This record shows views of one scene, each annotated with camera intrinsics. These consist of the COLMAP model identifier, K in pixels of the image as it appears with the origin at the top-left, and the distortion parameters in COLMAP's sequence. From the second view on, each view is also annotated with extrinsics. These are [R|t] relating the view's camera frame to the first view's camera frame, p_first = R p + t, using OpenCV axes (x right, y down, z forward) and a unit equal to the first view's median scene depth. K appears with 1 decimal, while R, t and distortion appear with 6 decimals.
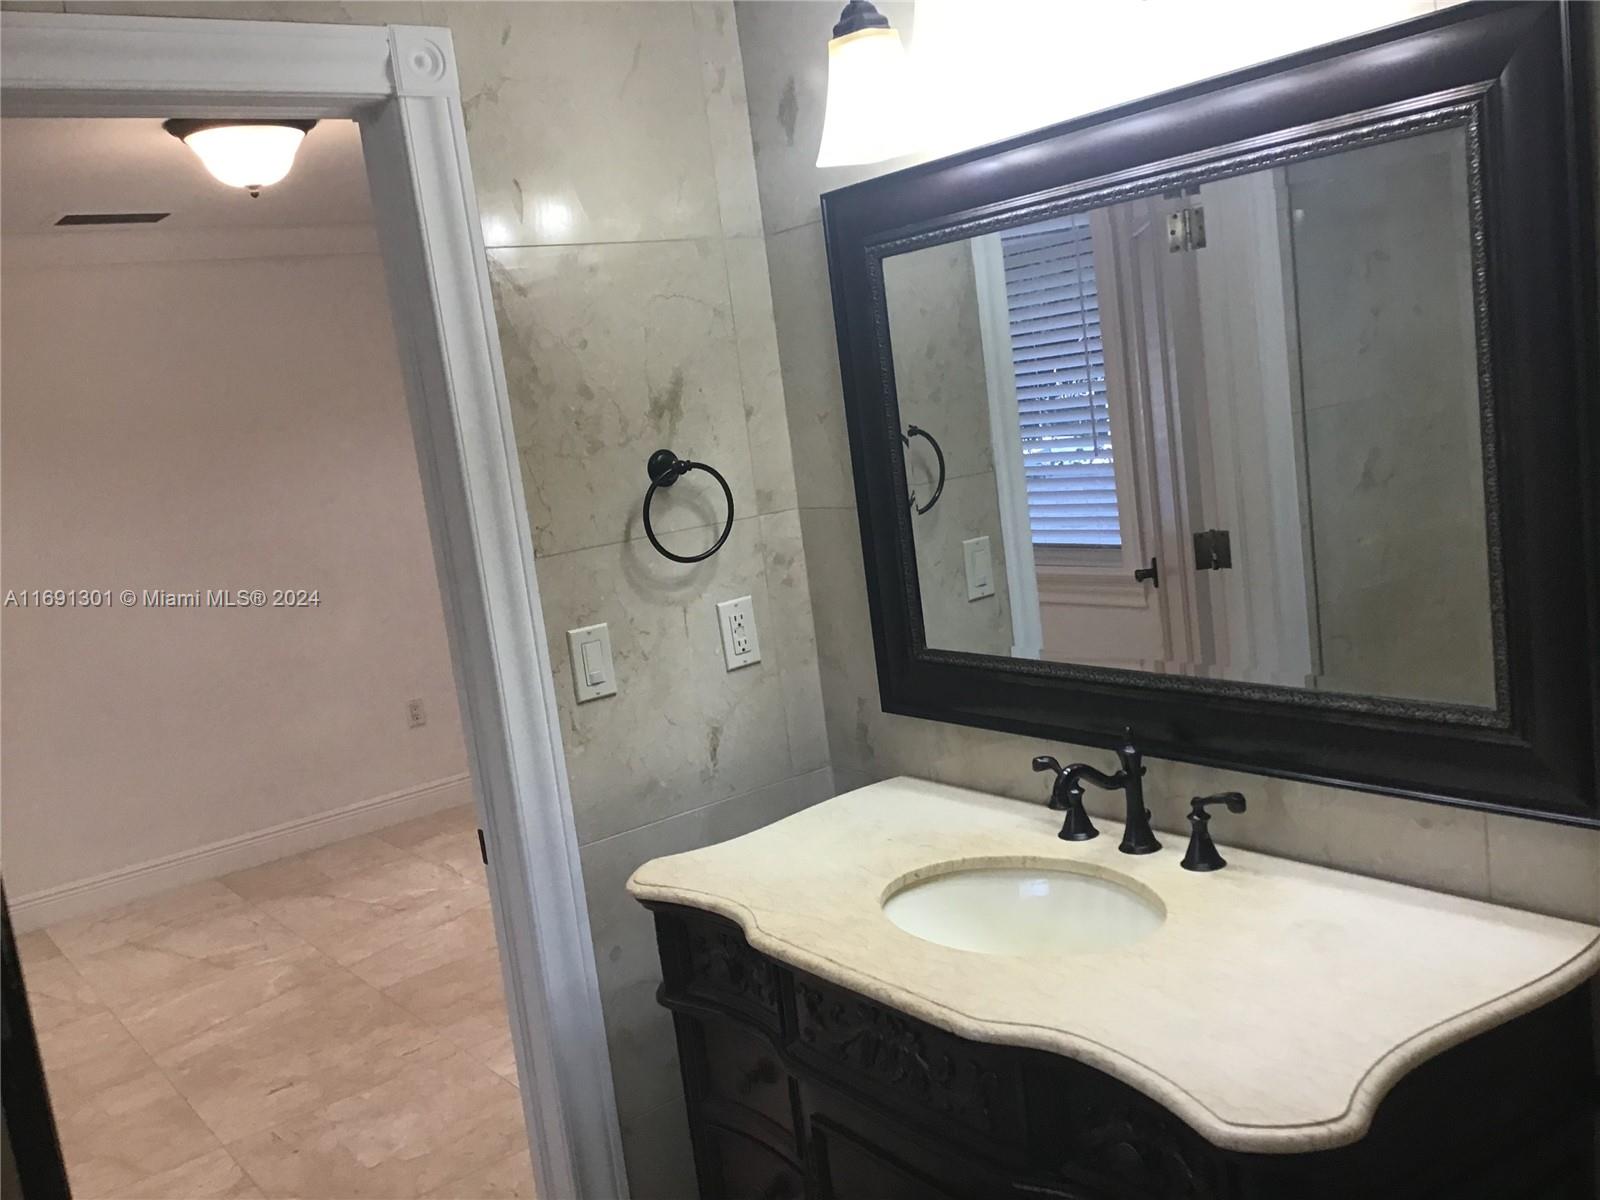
lens RADIAL K [[1448.4, 0, 820.0], [0, 1448.4, 601.7], [0, 0, 1]] dist [0.108181, -0.179031]
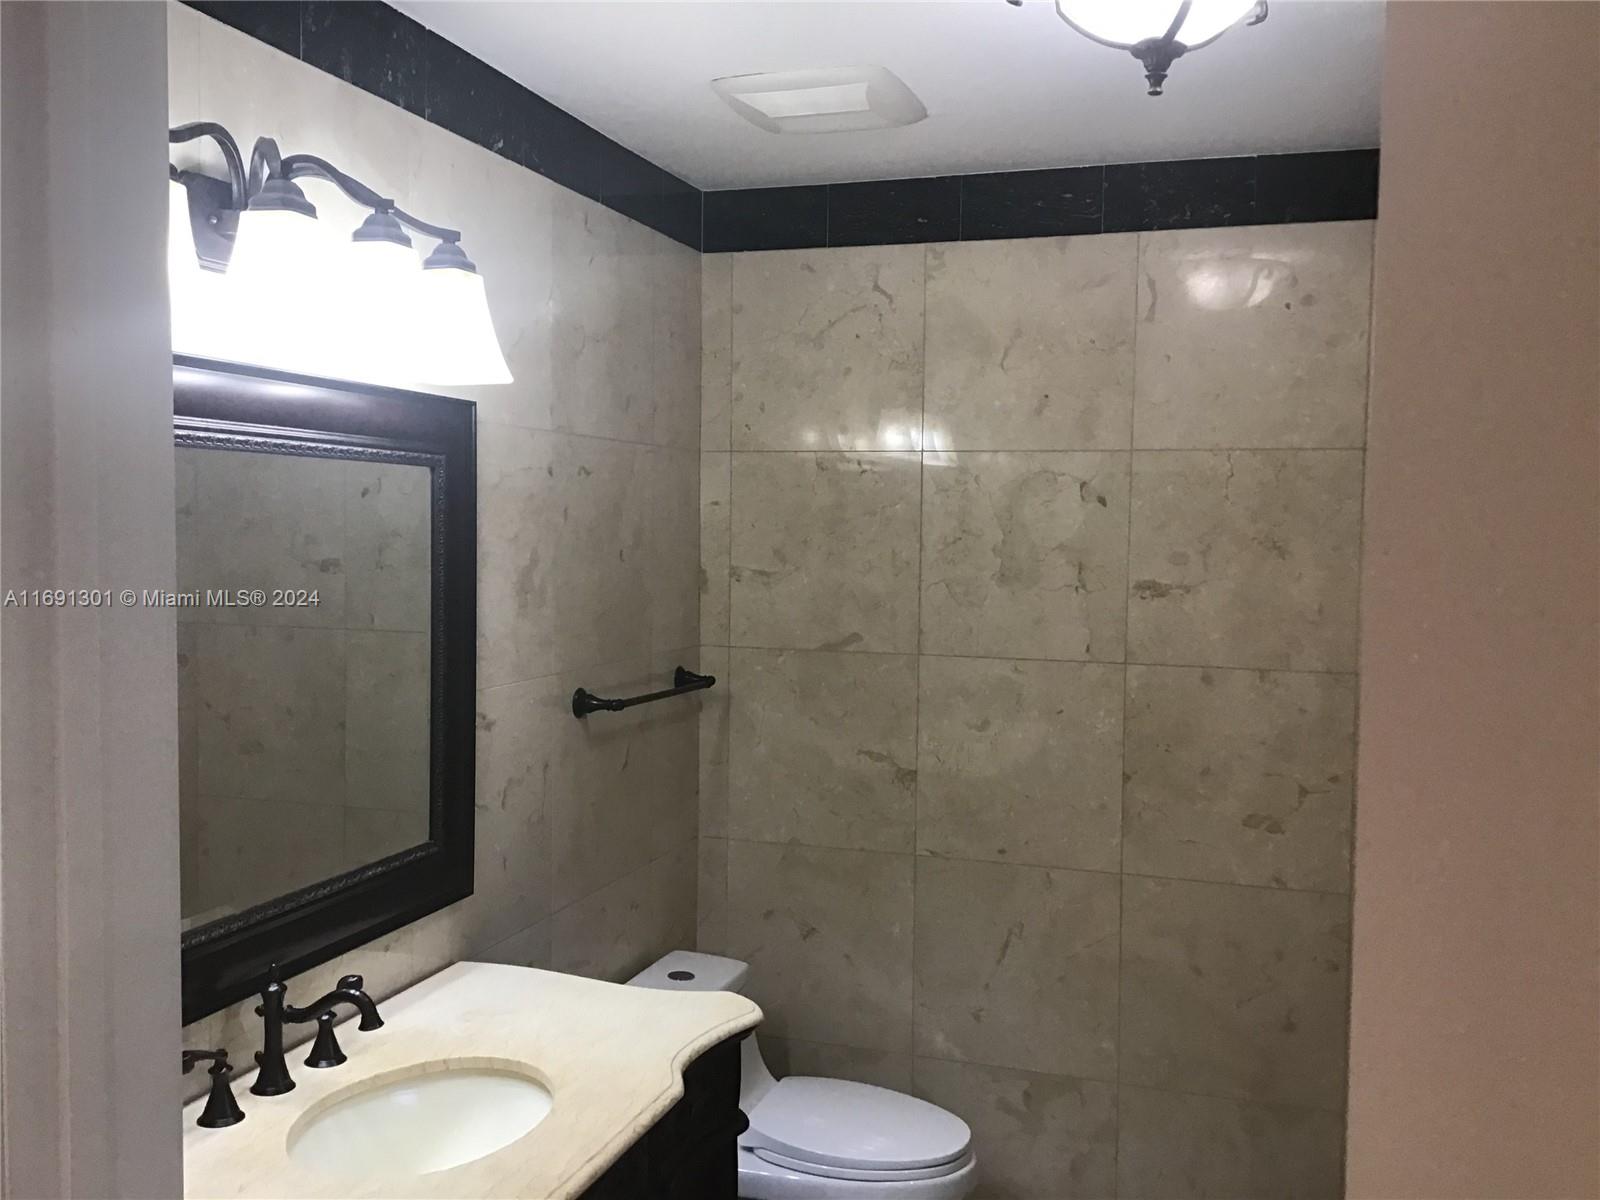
lens RADIAL K [[1448.4, 0, 820.0], [0, 1448.4, 601.7], [0, 0, 1]] dist [0.108181, -0.179031]
pose [[-0.556283, 0.060344, 0.828799, -0.953183], [0.175552, 0.983384, 0.046229, -0.156971], [-0.812238, 0.171214, -0.557634, 1.366642]]
